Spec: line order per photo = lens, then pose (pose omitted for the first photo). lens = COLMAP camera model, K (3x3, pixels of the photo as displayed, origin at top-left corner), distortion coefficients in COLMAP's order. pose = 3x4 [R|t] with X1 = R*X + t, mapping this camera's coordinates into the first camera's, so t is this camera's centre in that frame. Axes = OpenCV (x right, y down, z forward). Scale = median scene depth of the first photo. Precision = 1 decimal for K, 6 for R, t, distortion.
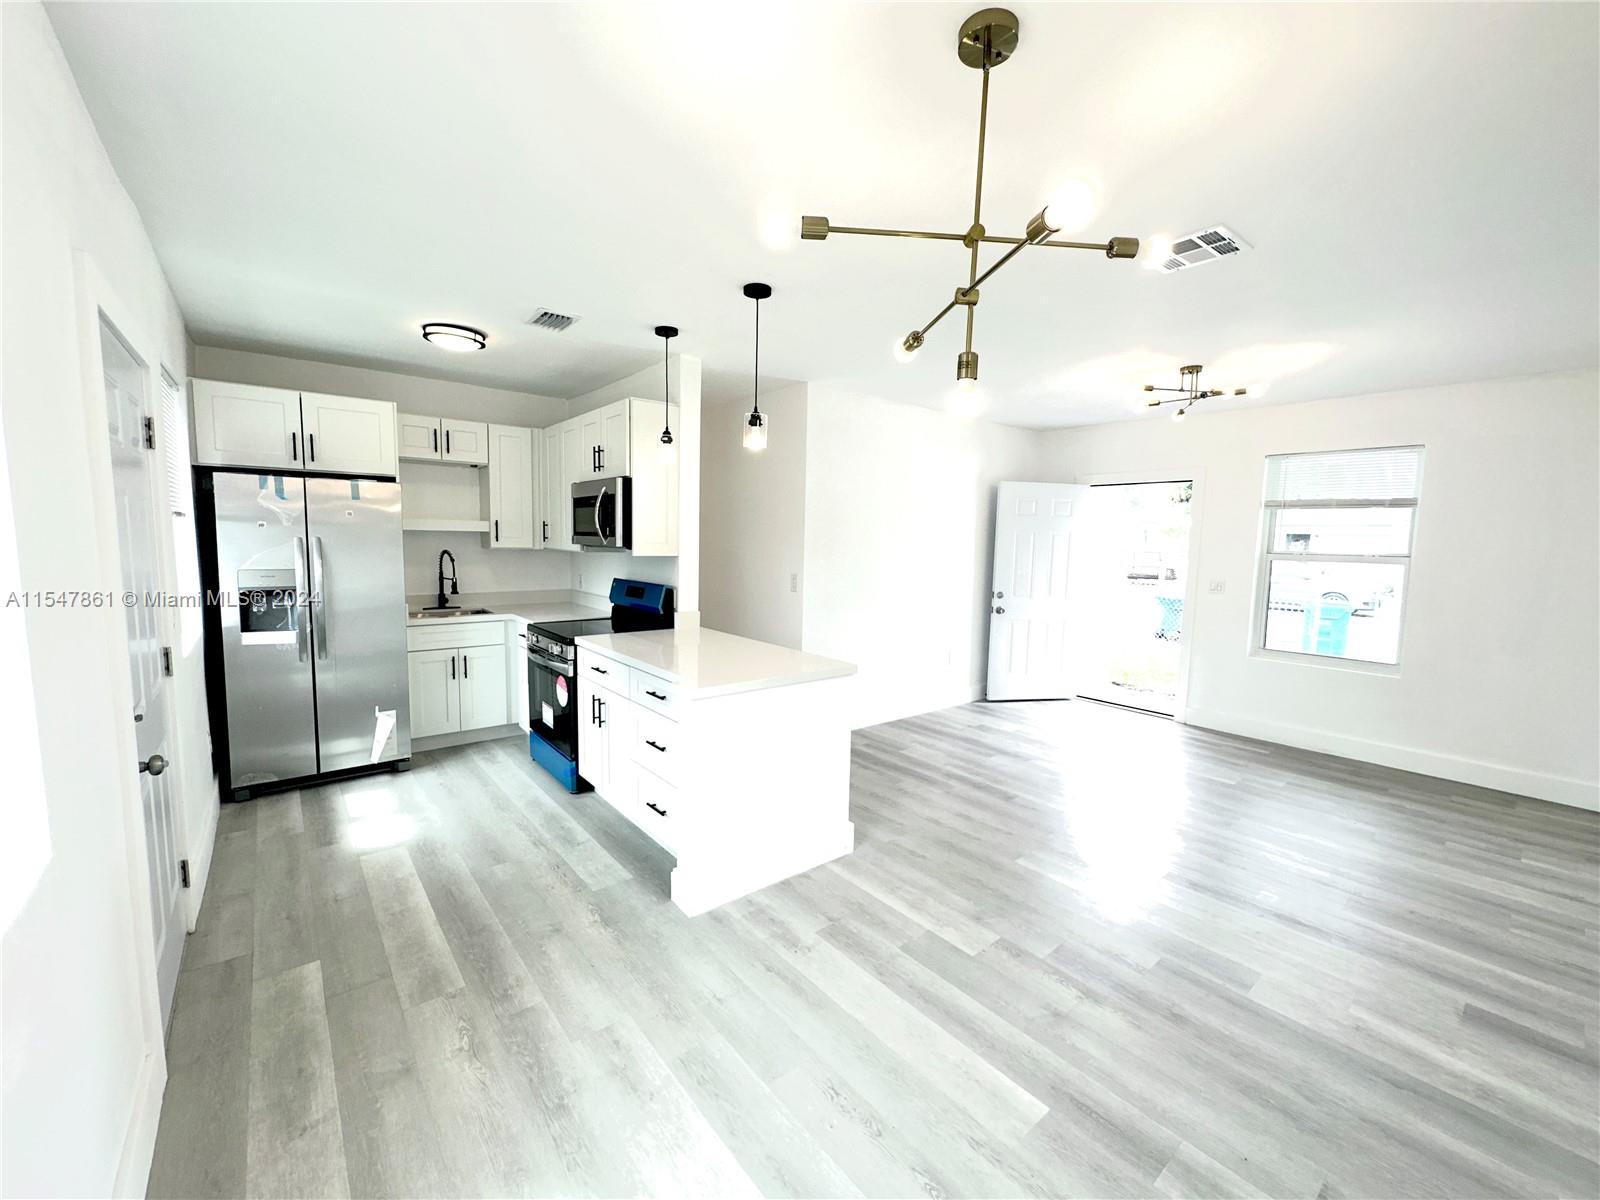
lens RADIAL K [[642.5, 0, 800.4], [0, 642.5, 601.0], [0, 0, 1]] dist [-0.002797, -0.000017]
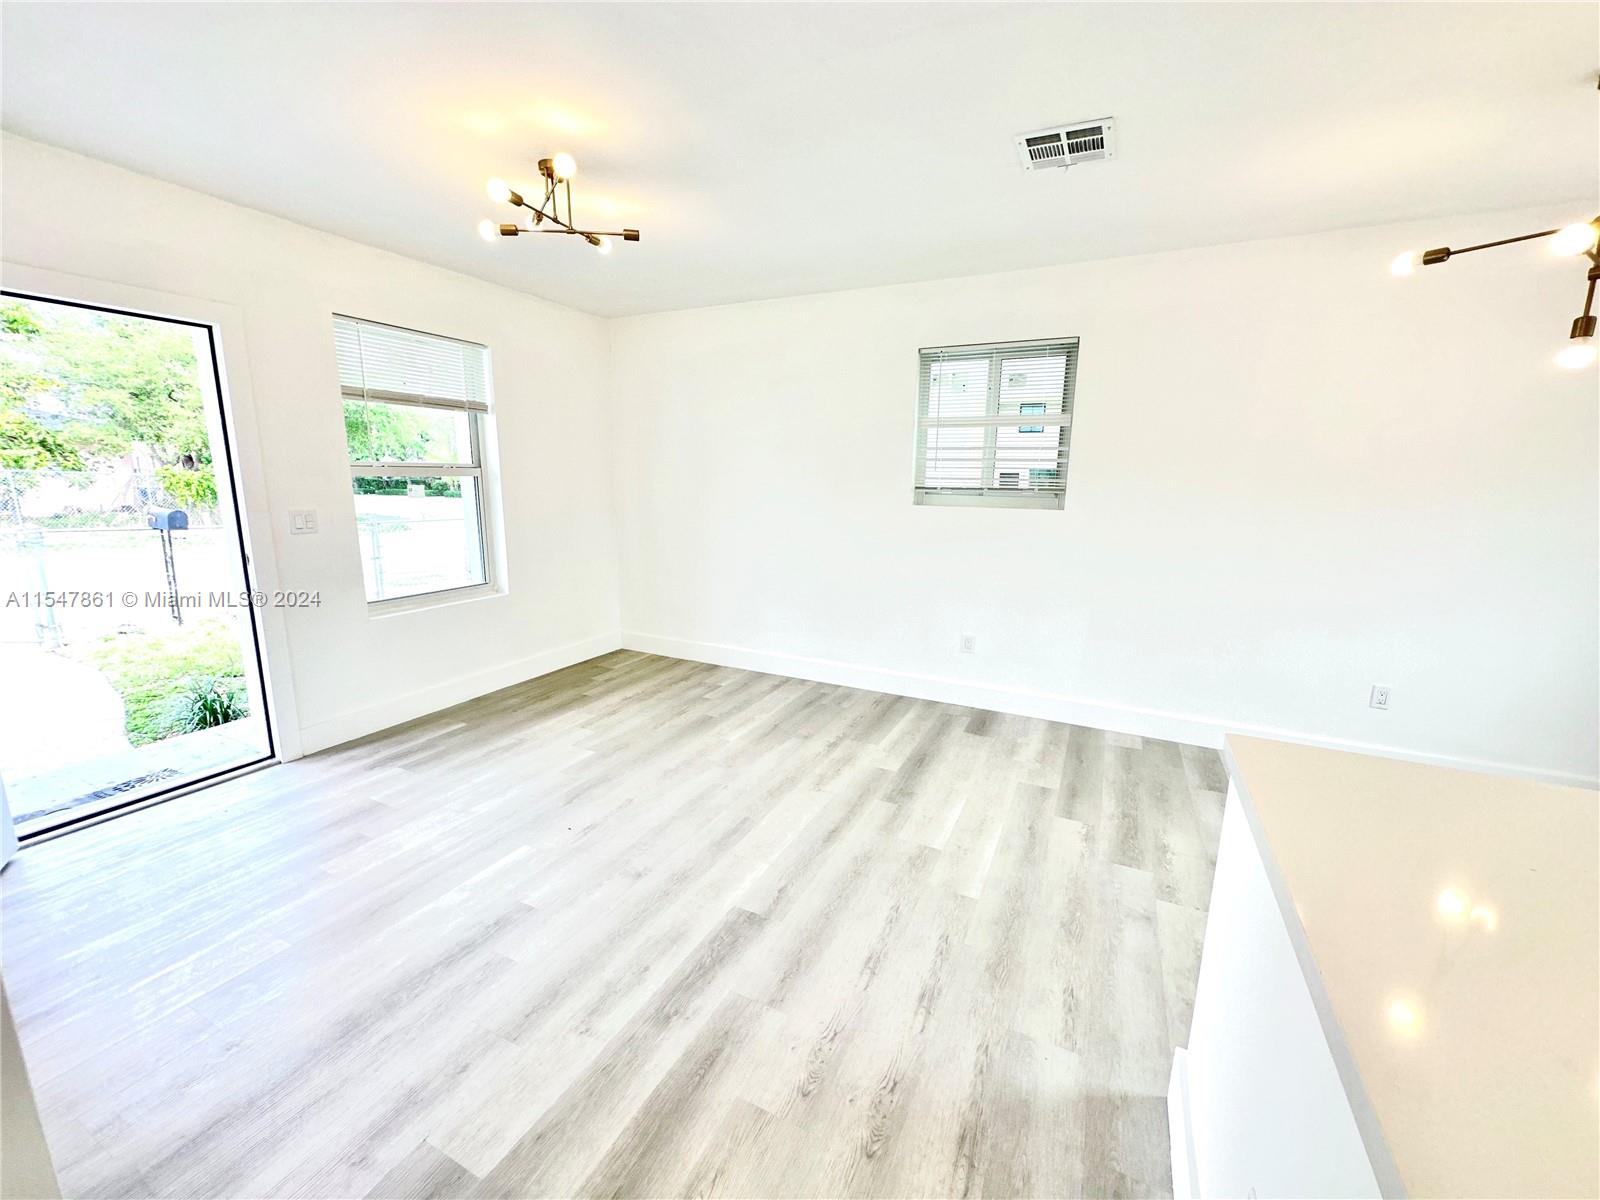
lens RADIAL K [[642.5, 0, 796.5], [0, 642.5, 598.5], [0, 0, 1]] dist [-0.002797, -0.000017]
pose [[-0.410778, -0.196892, 0.890222, -0.211433], [0.069025, 0.966886, 0.245699, -0.152936], [-0.909119, 0.162375, -0.383585, 1.808602]]
